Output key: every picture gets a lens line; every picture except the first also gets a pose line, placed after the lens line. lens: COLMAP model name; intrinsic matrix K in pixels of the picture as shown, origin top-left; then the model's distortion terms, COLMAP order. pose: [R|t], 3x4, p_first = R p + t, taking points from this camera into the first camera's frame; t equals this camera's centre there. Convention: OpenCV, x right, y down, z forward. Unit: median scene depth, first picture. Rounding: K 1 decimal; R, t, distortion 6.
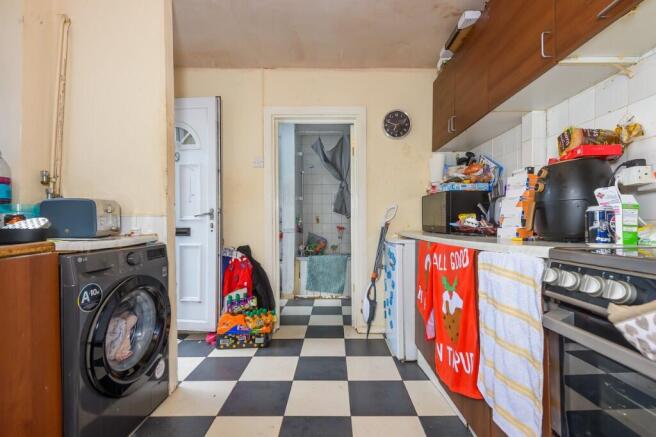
lens RADIAL K [[284.7, 0, 340.2], [0, 284.7, 211.0], [0, 0, 1]] dist [0.015727, -0.000173]
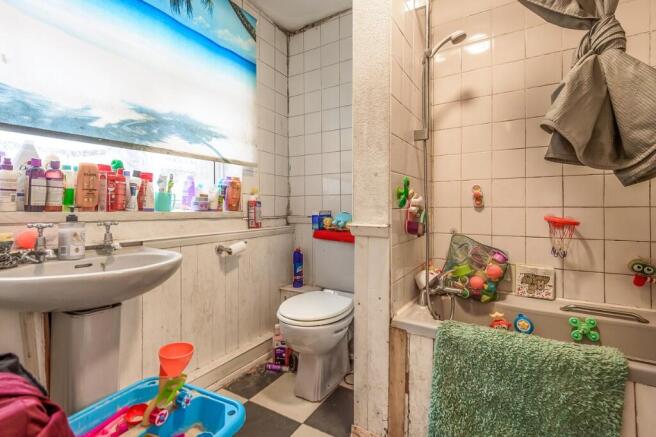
lens RADIAL K [[284.7, 0, 340.2], [0, 284.7, 211.0], [0, 0, 1]] dist [0.015727, -0.000173]
pose [[0.844917, -0.006437, -0.534858, -0.041093], [0.025662, 0.999264, 0.028513, 0.035021], [0.534281, -0.037817, 0.844461, 0.718865]]
